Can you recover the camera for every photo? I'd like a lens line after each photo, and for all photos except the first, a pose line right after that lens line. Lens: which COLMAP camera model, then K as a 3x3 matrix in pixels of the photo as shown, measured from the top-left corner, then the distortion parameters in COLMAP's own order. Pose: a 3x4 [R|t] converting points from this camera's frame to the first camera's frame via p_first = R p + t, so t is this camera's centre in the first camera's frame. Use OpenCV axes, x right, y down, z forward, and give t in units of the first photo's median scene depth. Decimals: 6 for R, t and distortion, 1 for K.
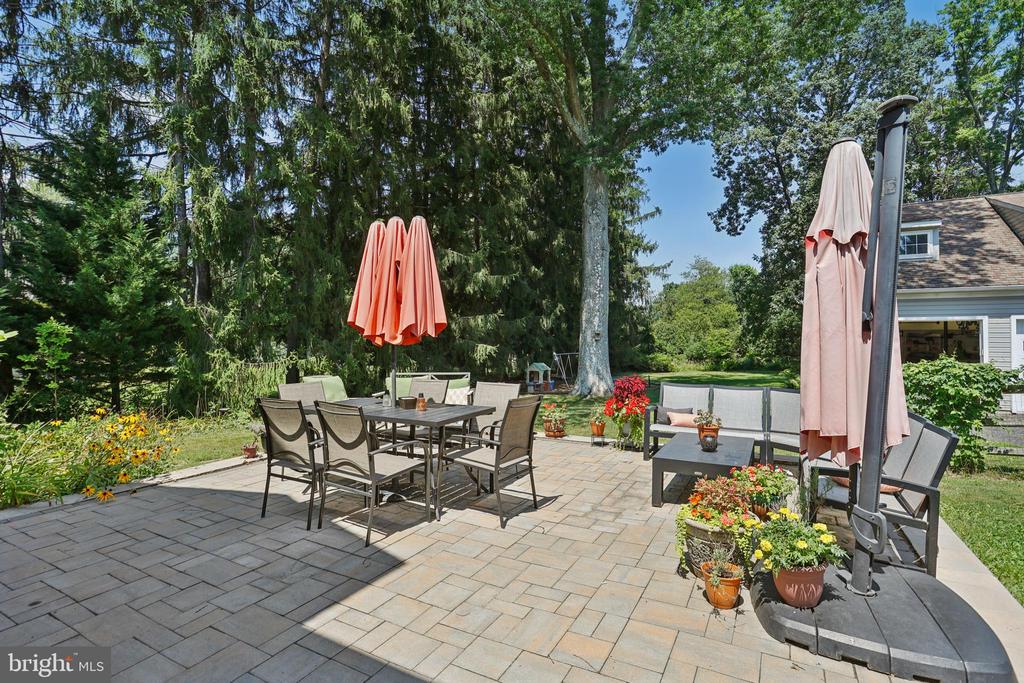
lens RADIAL K [[515.4, 0, 513.0], [0, 515.4, 340.2], [0, 0, 1]] dist [-0.070819, 0.028596]
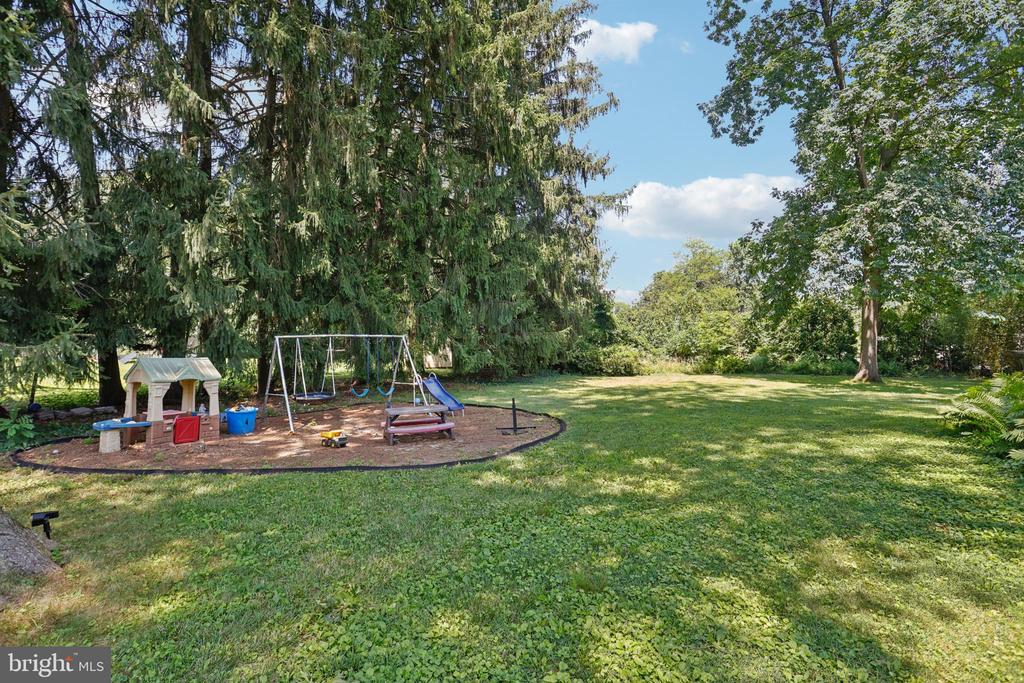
lens RADIAL K [[515.4, 0, 507.7], [0, 515.4, 336.5], [0, 0, 1]] dist [-0.070819, 0.028596]
pose [[0.999937, 0.011243, -0.000320, 0.152551], [-0.011242, 0.999929, 0.003936, 0.014501], [0.000364, -0.003932, 0.999992, 0.382909]]
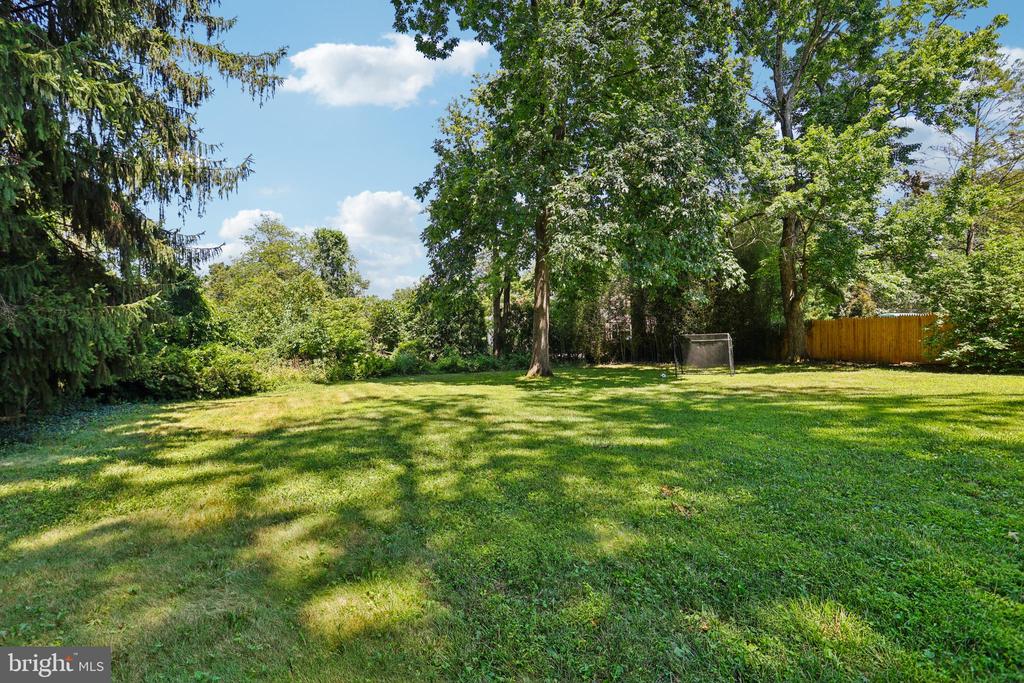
lens RADIAL K [[515.4, 0, 511.2], [0, 515.4, 327.4], [0, 0, 1]] dist [-0.070819, 0.028596]
pose [[0.673526, 0.011168, 0.739079, 0.160425], [0.005915, 0.999772, -0.020497, 0.023566], [-0.739140, 0.018176, 0.673307, 0.619899]]
